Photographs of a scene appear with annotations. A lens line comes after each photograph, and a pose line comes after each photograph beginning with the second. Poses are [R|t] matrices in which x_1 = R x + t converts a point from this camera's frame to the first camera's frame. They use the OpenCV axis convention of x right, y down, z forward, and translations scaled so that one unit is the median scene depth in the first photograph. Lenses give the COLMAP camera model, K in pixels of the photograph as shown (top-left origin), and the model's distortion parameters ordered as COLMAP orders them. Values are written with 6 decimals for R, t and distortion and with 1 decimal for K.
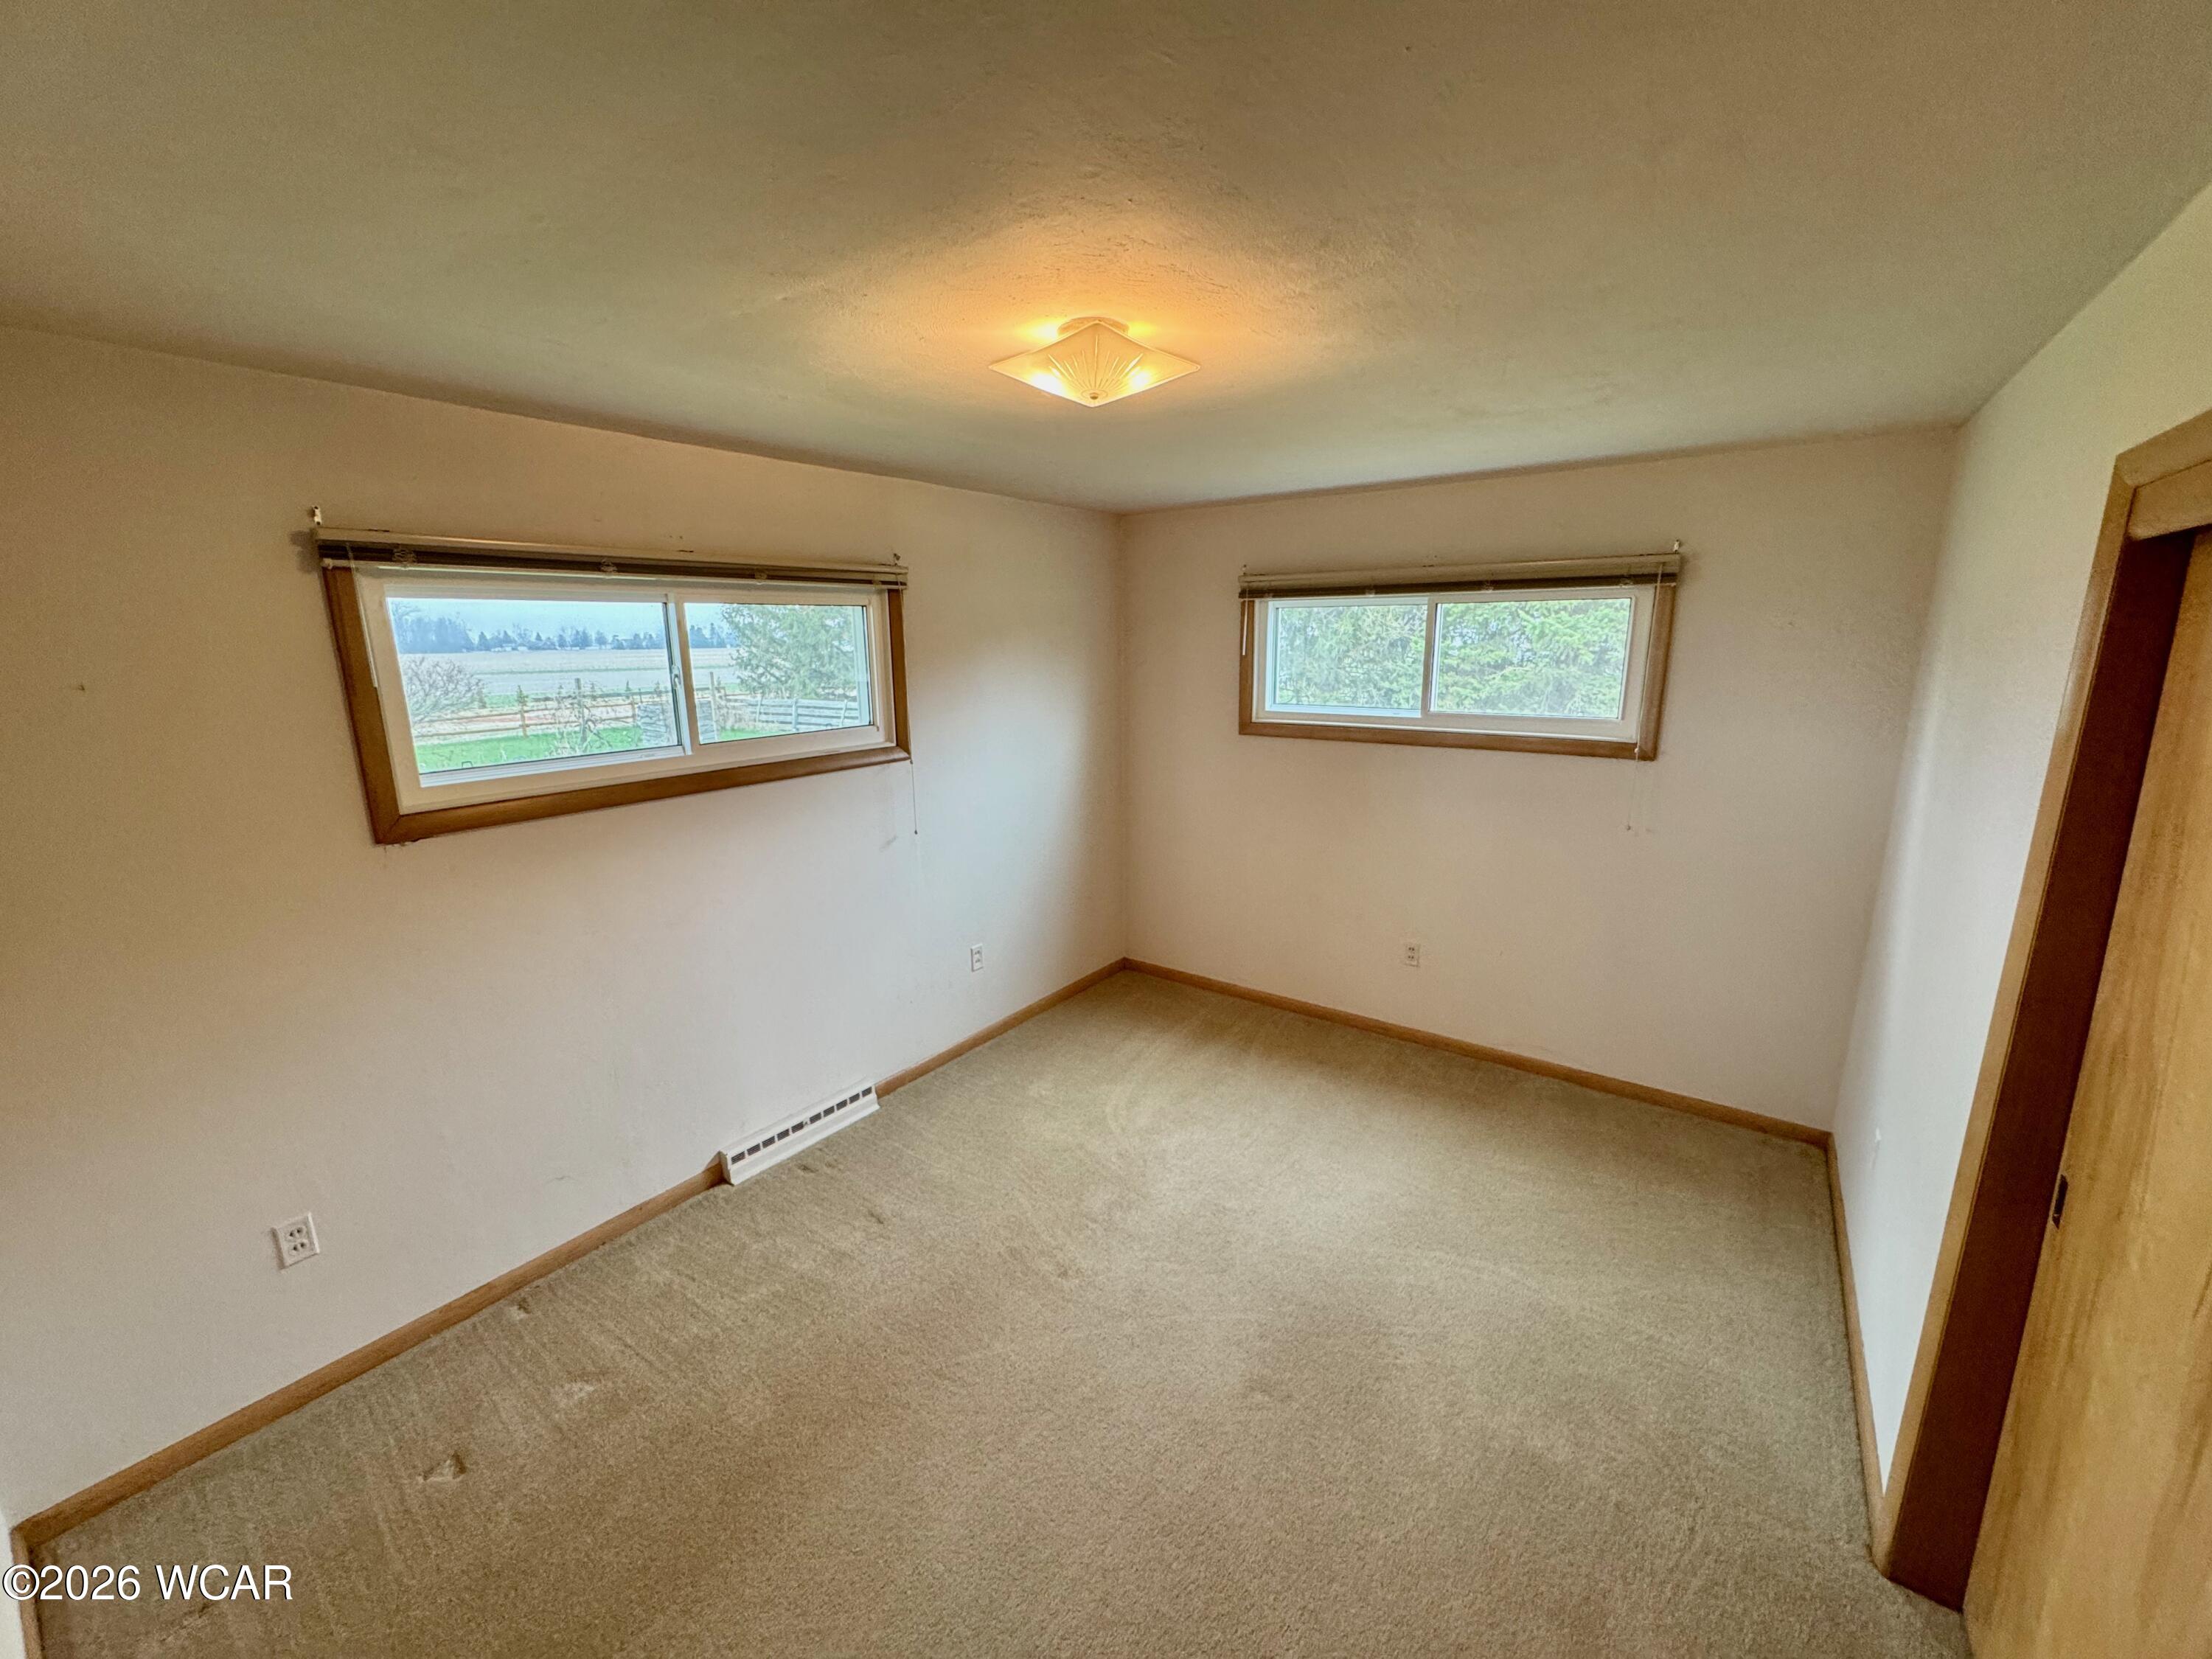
lens RADIAL K [[881.5, 0, 1104.3], [0, 881.5, 831.0], [0, 0, 1]] dist [-0.004075, 0.000387]
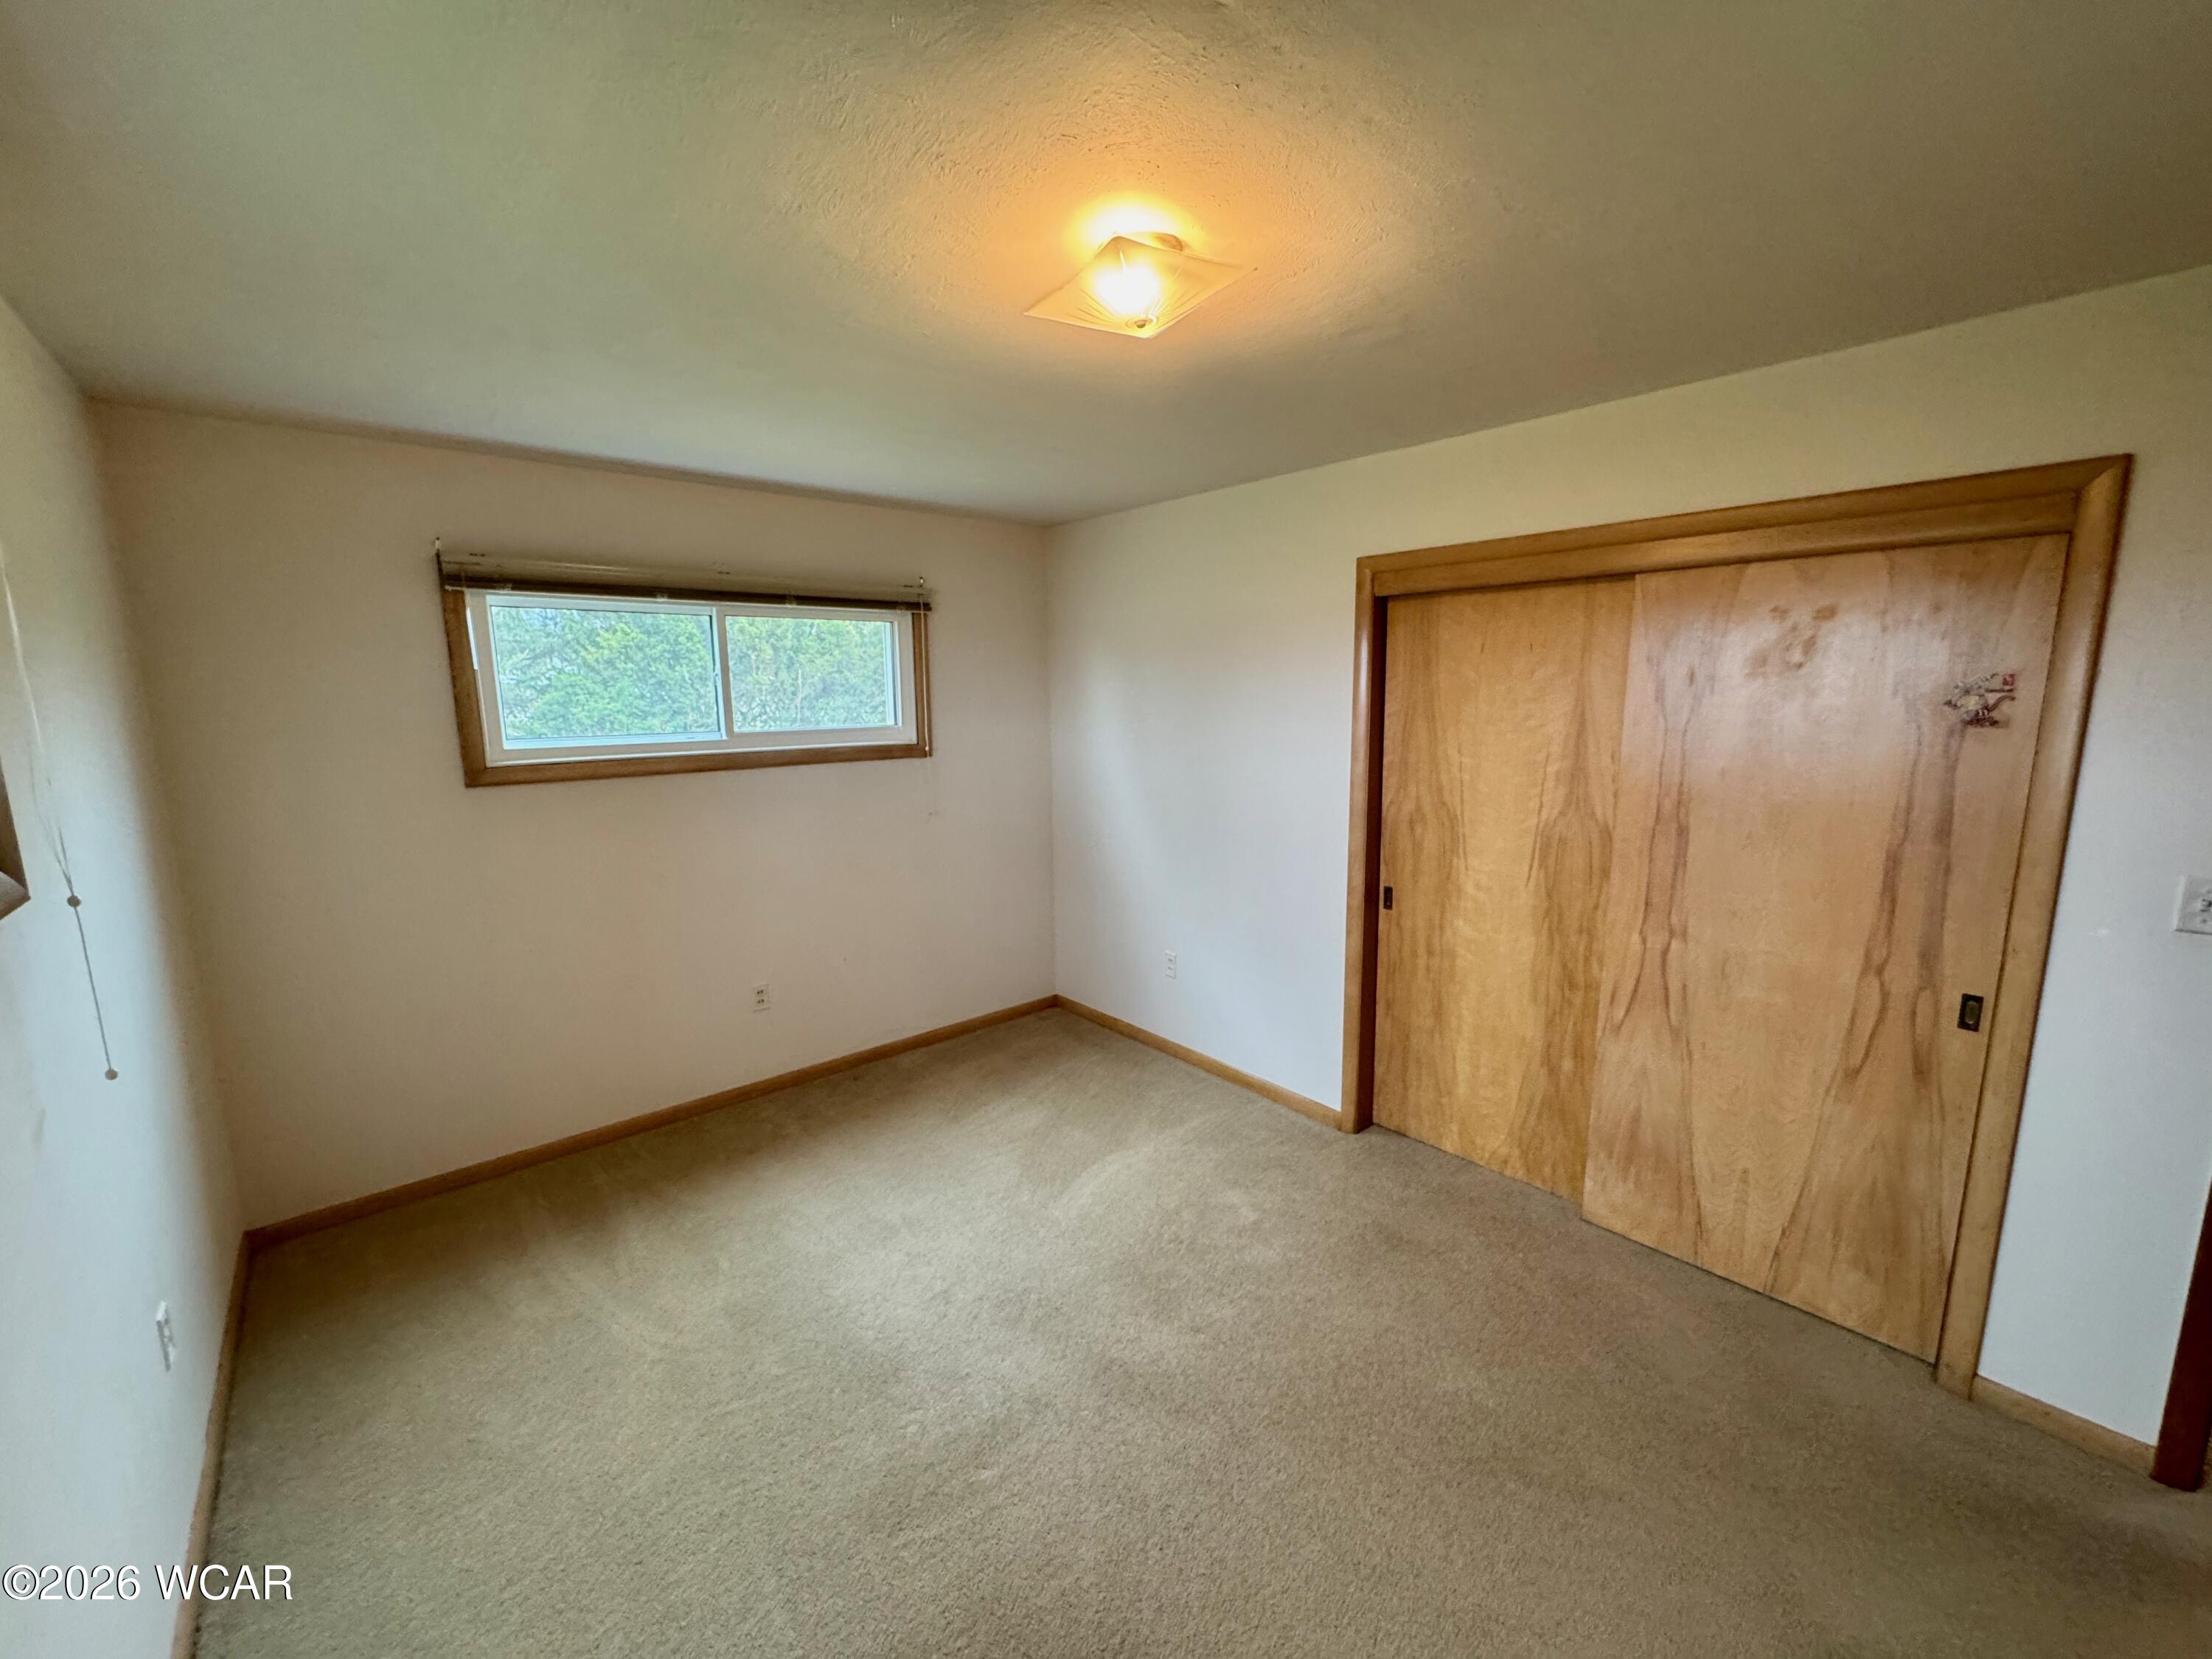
lens RADIAL K [[881.5, 0, 1099.8], [0, 881.5, 825.5], [0, 0, 1]] dist [-0.004075, 0.000387]
pose [[0.232595, -0.149783, 0.960971, -0.449027], [0.215991, 0.971351, 0.099123, -0.050774], [-0.948287, 0.184505, 0.258284, 0.430236]]
